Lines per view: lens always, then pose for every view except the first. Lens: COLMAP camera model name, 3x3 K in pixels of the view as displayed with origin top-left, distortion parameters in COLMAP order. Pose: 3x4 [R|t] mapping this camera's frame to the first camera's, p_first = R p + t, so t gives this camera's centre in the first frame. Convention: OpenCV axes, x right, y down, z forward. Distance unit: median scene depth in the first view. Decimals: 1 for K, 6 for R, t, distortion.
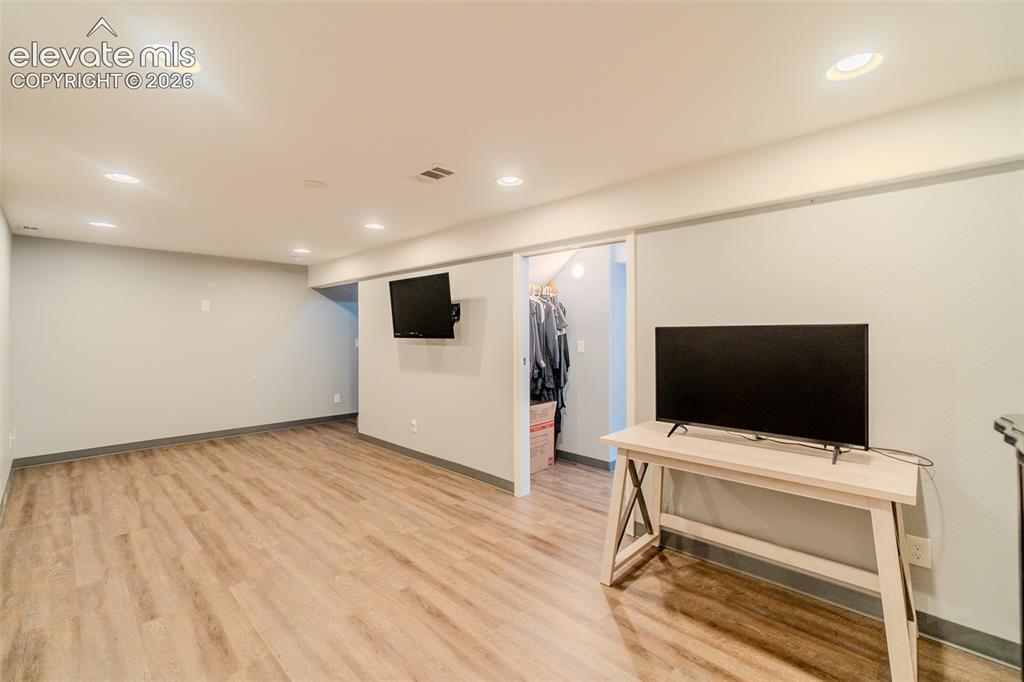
lens RADIAL K [[437.1, 0, 501.6], [0, 437.1, 337.2], [0, 0, 1]] dist [-0.008425, 0.003739]
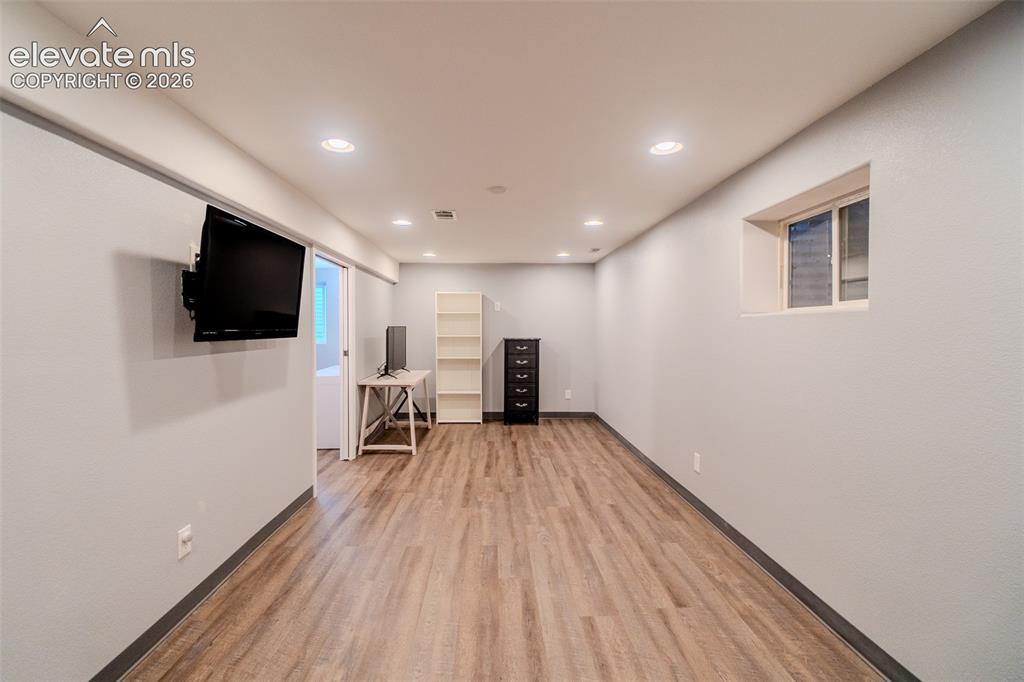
lens RADIAL K [[437.1, 0, 501.6], [0, 437.1, 337.2], [0, 0, 1]] dist [-0.008425, 0.003739]
pose [[-0.713957, -0.011710, 0.700092, -1.165816], [0.009161, 0.999618, 0.026063, -0.016916], [-0.700130, 0.025021, -0.713577, 1.728627]]
